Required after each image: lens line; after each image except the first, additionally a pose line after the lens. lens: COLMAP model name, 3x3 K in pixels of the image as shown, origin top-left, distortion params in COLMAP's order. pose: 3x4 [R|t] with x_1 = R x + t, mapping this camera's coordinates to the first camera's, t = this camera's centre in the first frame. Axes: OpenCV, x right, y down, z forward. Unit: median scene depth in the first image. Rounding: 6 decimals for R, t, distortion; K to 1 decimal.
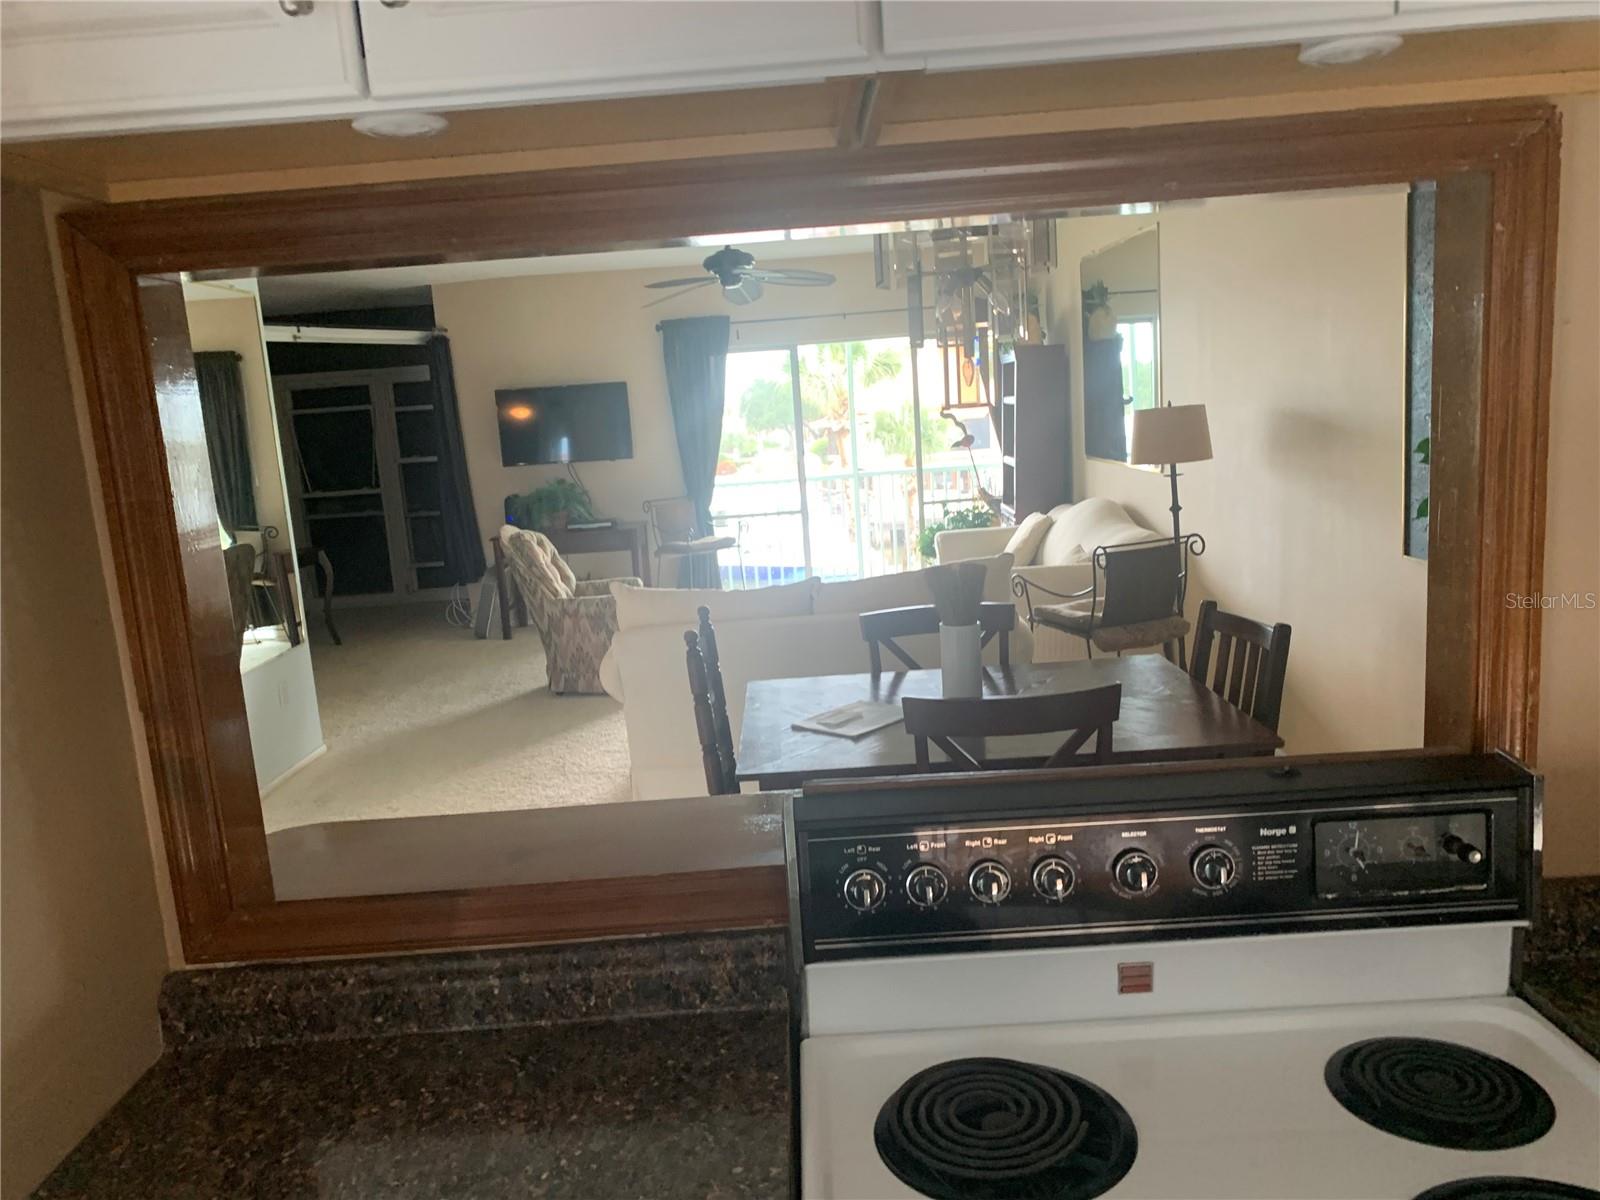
lens RADIAL K [[1204.9, 0, 800.0], [0, 1204.9, 600.0], [0, 0, 1]] dist [0.001977, -0.002416]
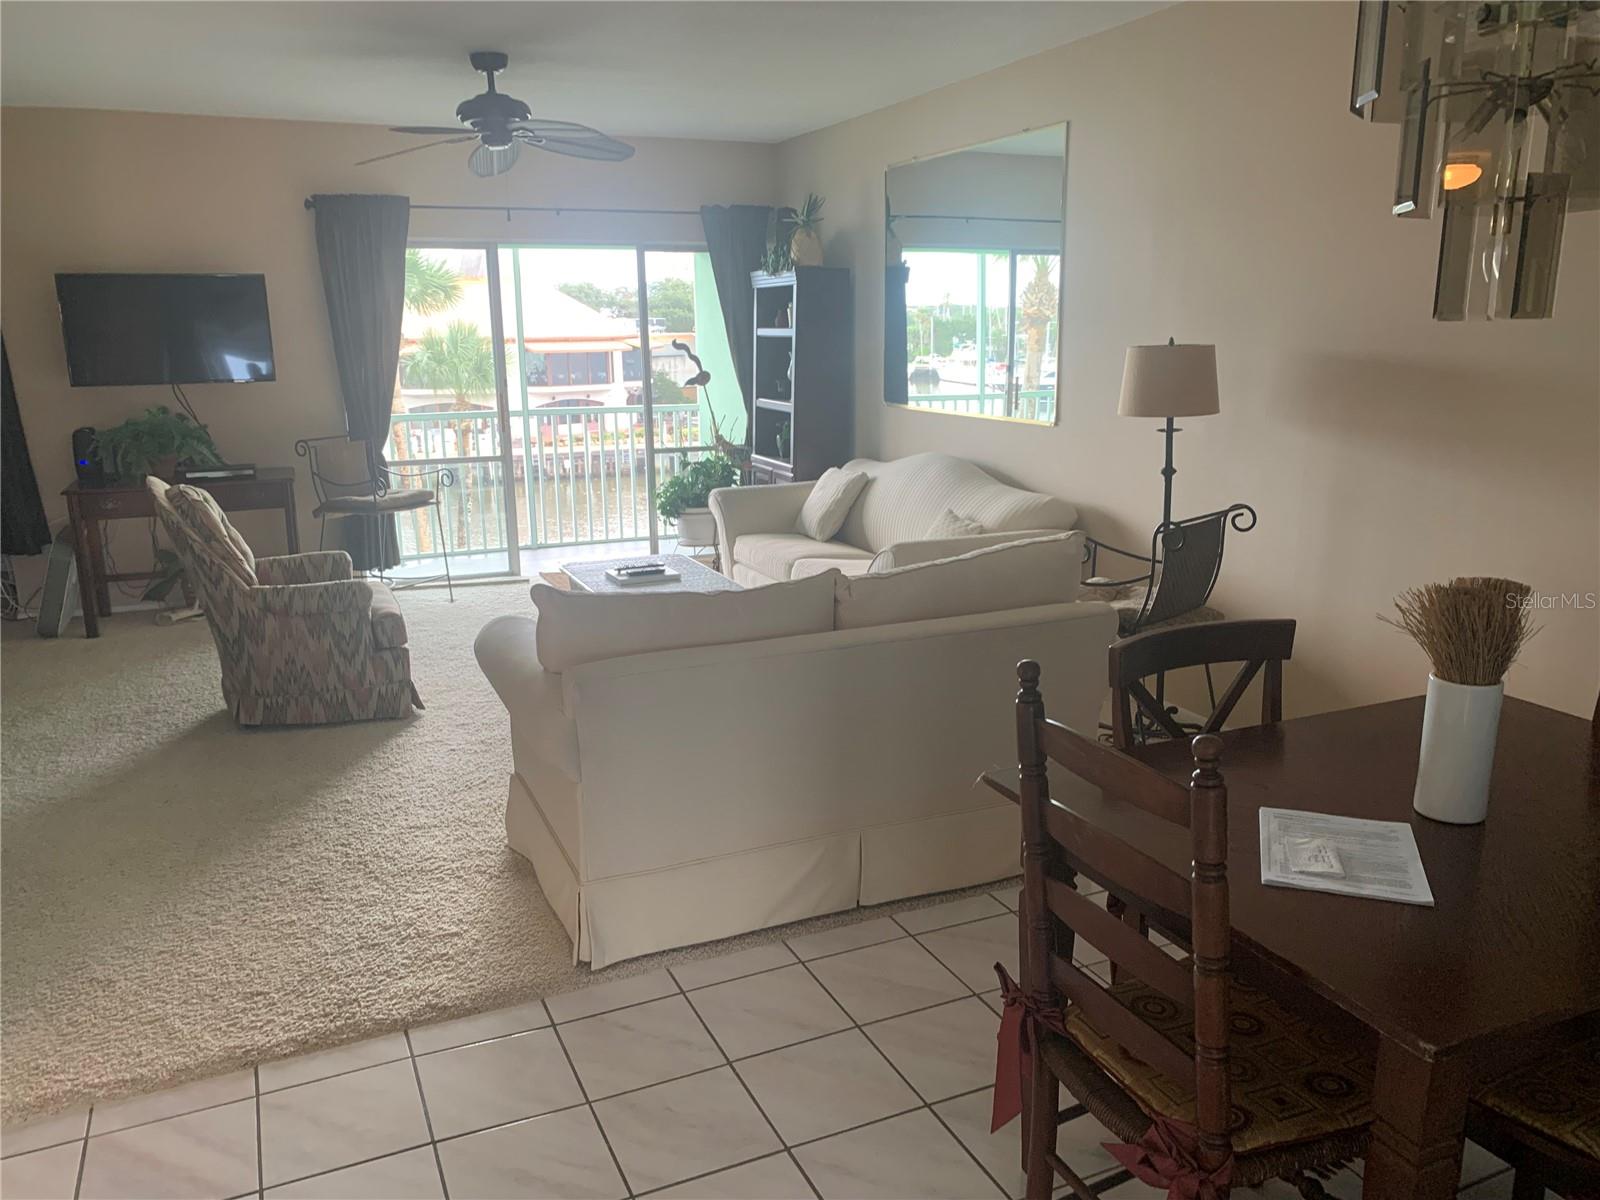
lens RADIAL K [[1204.9, 0, 800.0], [0, 1204.9, 600.0], [0, 0, 1]] dist [0.001977, -0.002416]
pose [[0.915890, -0.030053, 0.400303, -0.170511], [0.011170, 0.998716, 0.049422, -0.021839], [-0.401274, -0.040794, 0.915049, 0.236581]]
